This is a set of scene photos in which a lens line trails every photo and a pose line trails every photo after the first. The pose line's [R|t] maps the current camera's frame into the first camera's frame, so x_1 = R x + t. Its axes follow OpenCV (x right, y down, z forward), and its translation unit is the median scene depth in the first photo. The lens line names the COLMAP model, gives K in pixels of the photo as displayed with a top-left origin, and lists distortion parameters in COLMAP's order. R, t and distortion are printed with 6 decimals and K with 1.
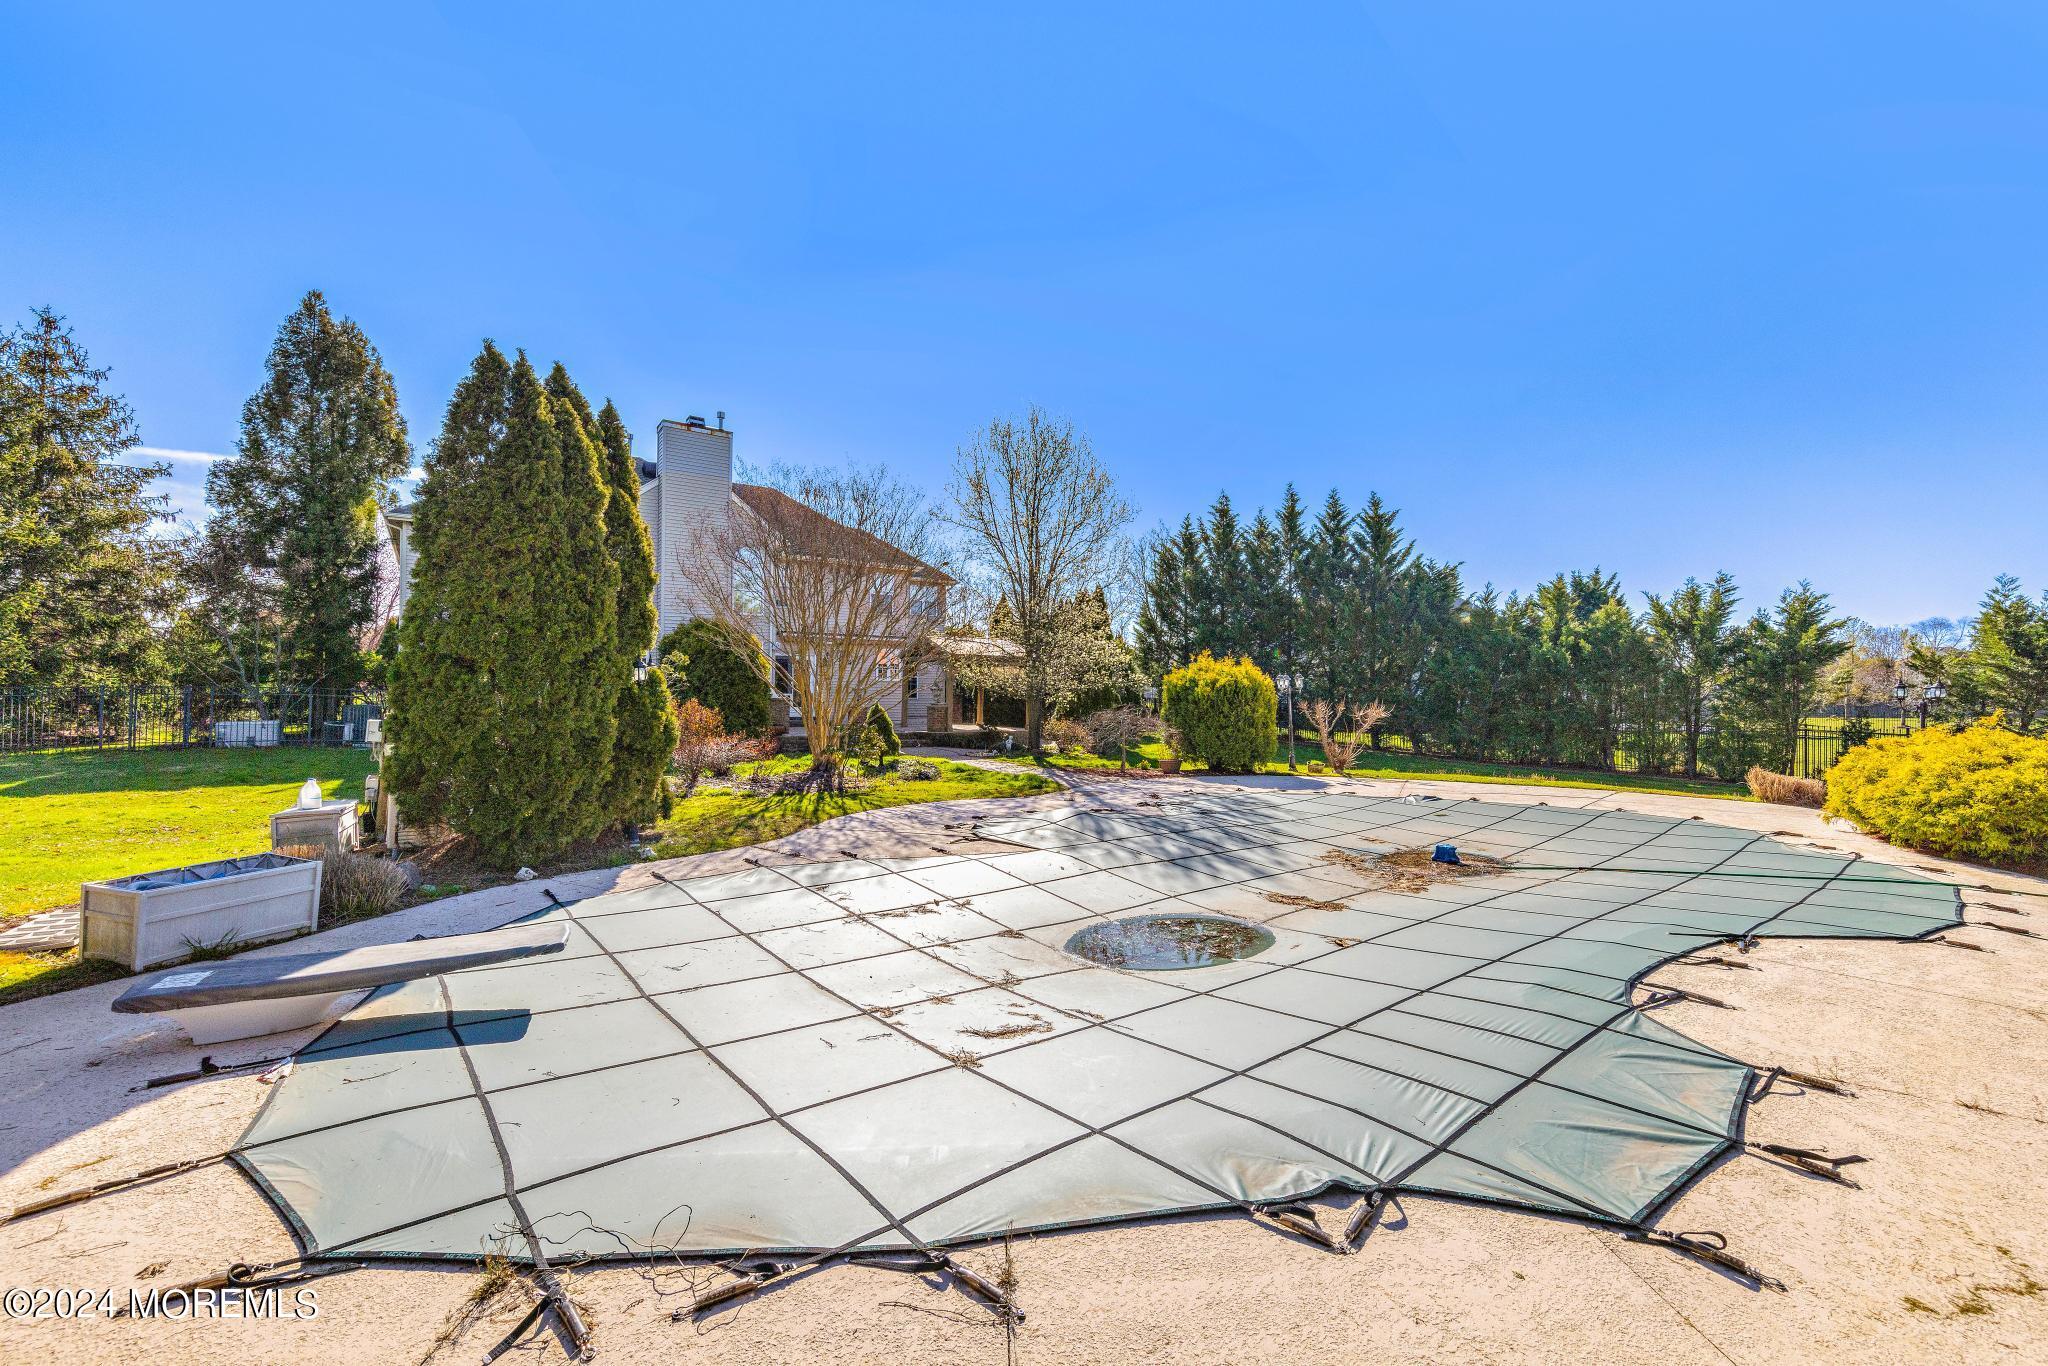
lens RADIAL K [[849.4, 0, 1027.5], [0, 849.4, 679.8], [0, 0, 1]] dist [0.000257, -0.001351]
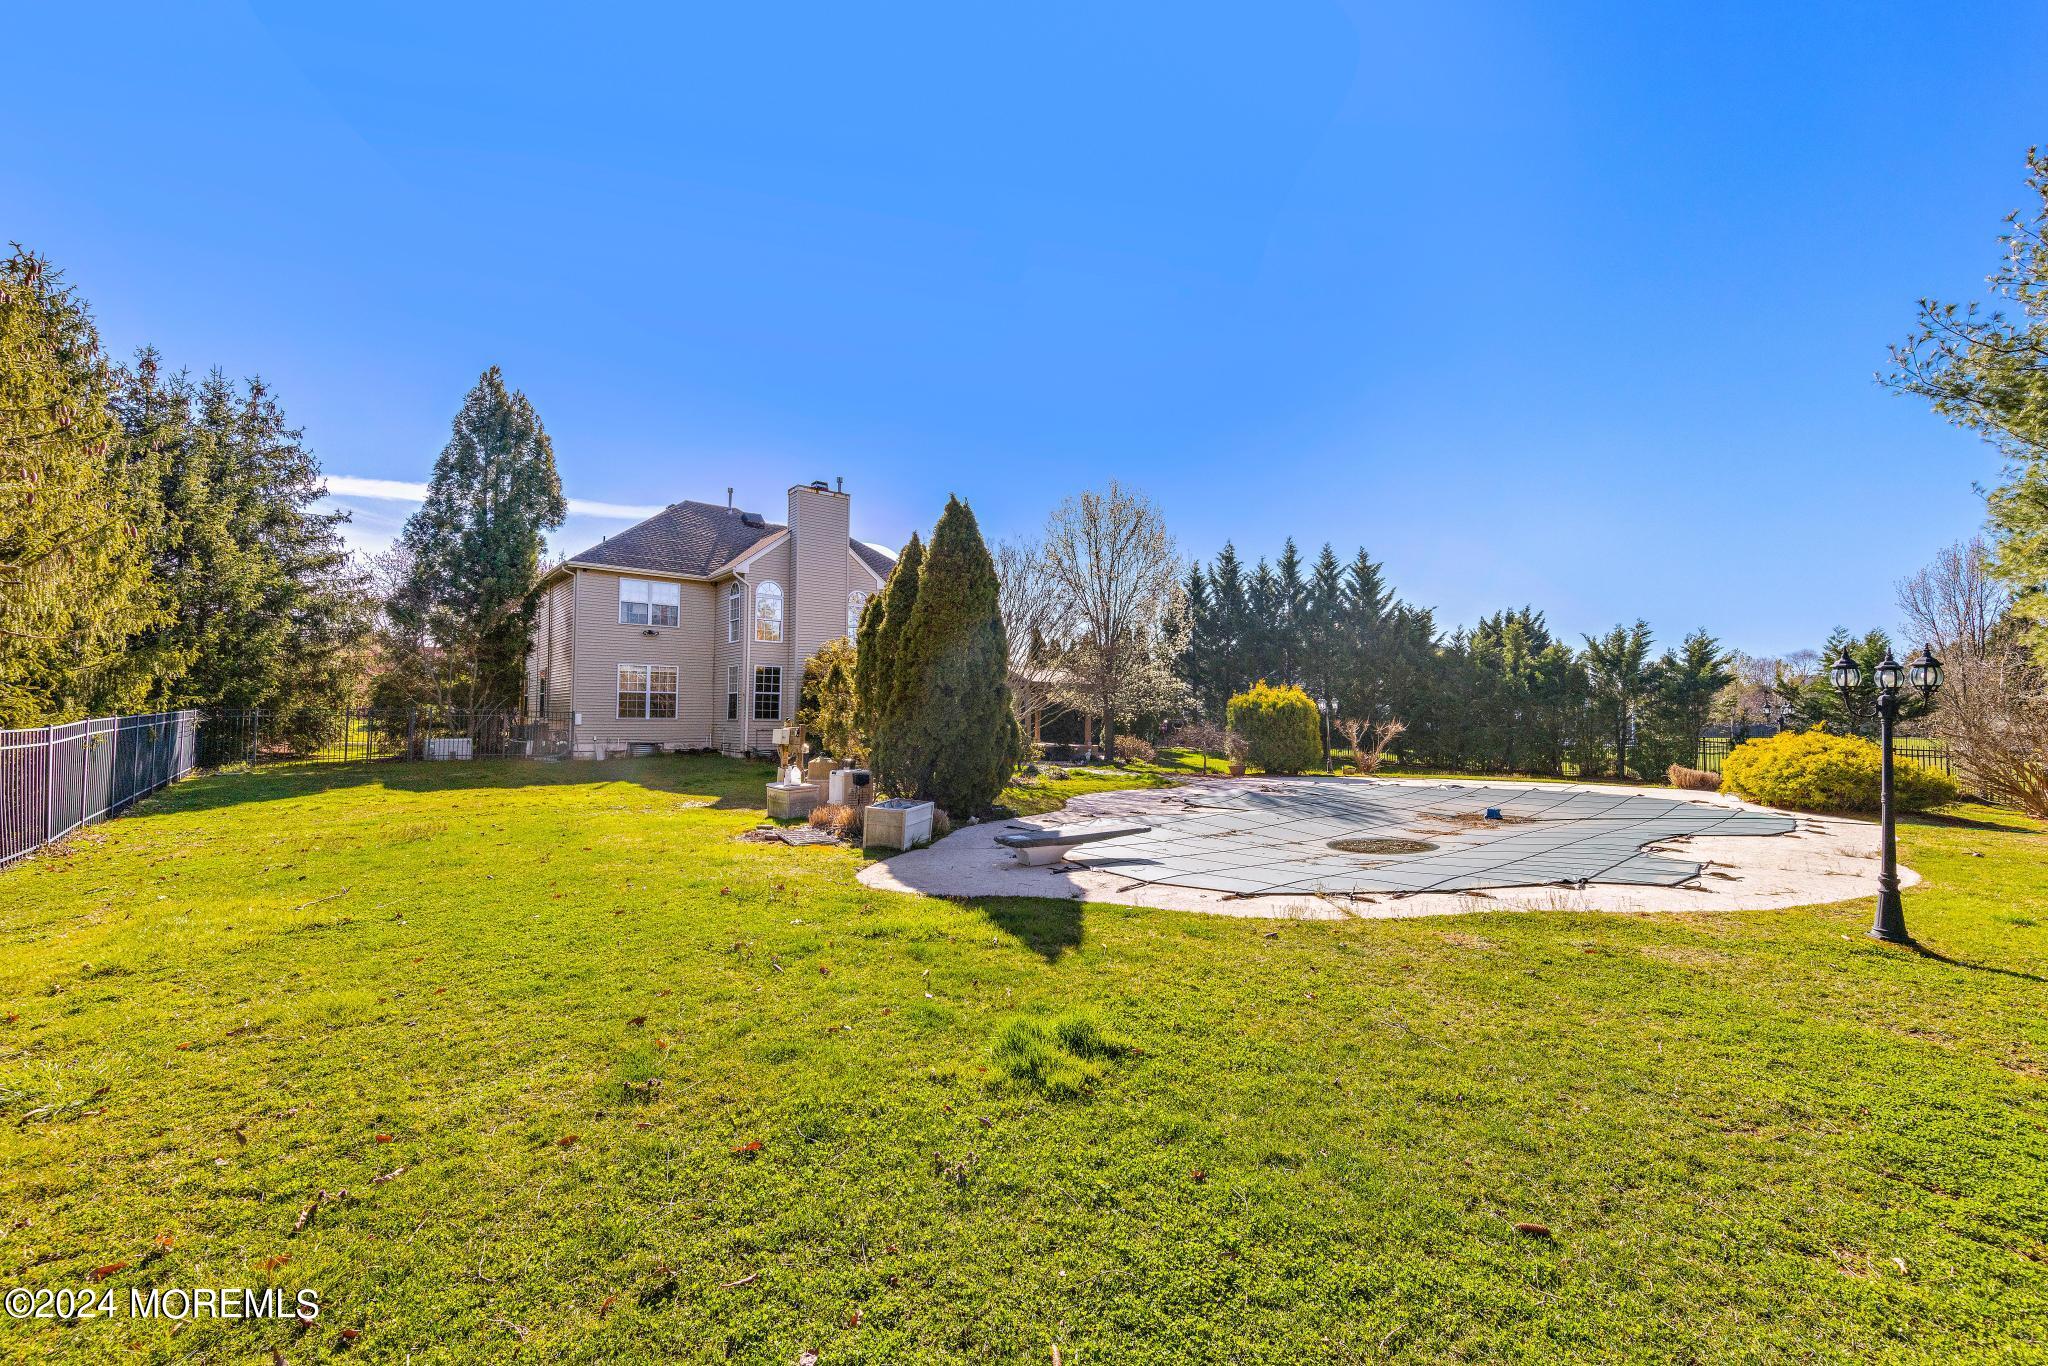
lens RADIAL K [[849.4, 0, 1028.9], [0, 849.4, 682.4], [0, 0, 1]] dist [0.000257, -0.001351]
pose [[0.997112, 0.002278, 0.075908, -0.204884], [-0.000289, 0.999657, -0.026200, 0.002730], [-0.075941, 0.026103, 0.996771, -0.211501]]
